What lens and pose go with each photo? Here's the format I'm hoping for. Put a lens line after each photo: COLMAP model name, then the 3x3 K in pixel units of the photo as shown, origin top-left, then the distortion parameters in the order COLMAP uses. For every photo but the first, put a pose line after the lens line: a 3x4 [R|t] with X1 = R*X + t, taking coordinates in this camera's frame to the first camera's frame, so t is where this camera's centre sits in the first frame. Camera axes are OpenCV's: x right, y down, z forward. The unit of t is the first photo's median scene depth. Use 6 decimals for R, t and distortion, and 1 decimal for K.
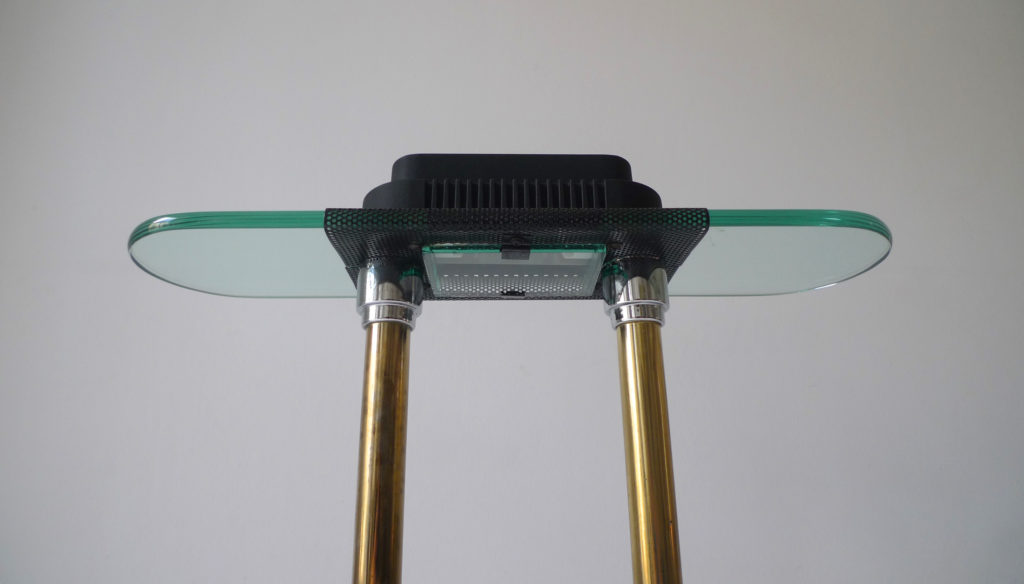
lens RADIAL K [[716.4, 0, 512.0], [0, 716.4, 292.0], [0, 0, 1]] dist [0.102656, 0.000339]
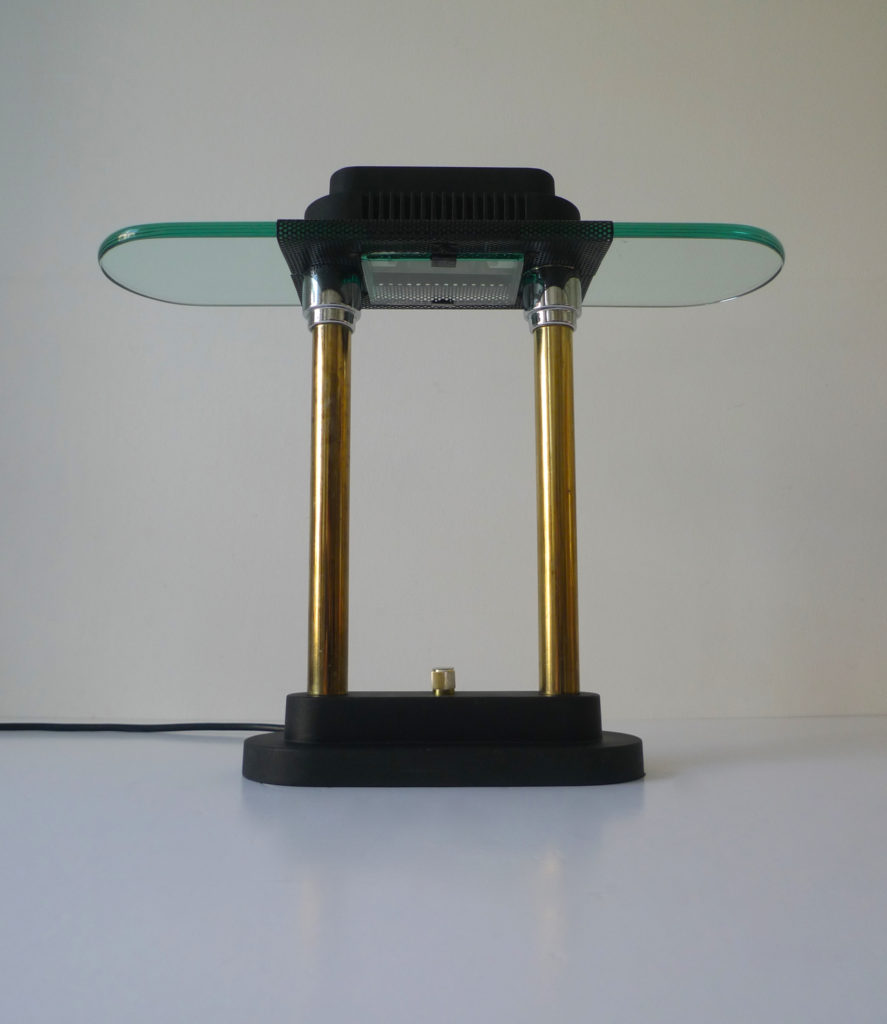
lens RADIAL K [[901.2, 0, 443.5], [0, 901.2, 512.0], [0, 0, 1]] dist [0.012791, 0.000162]
pose [[0.999878, 0.008940, -0.012795, 0.025086], [-0.006259, 0.980576, 0.196037, 0.052065], [0.014299, -0.195933, 0.980513, -0.450151]]
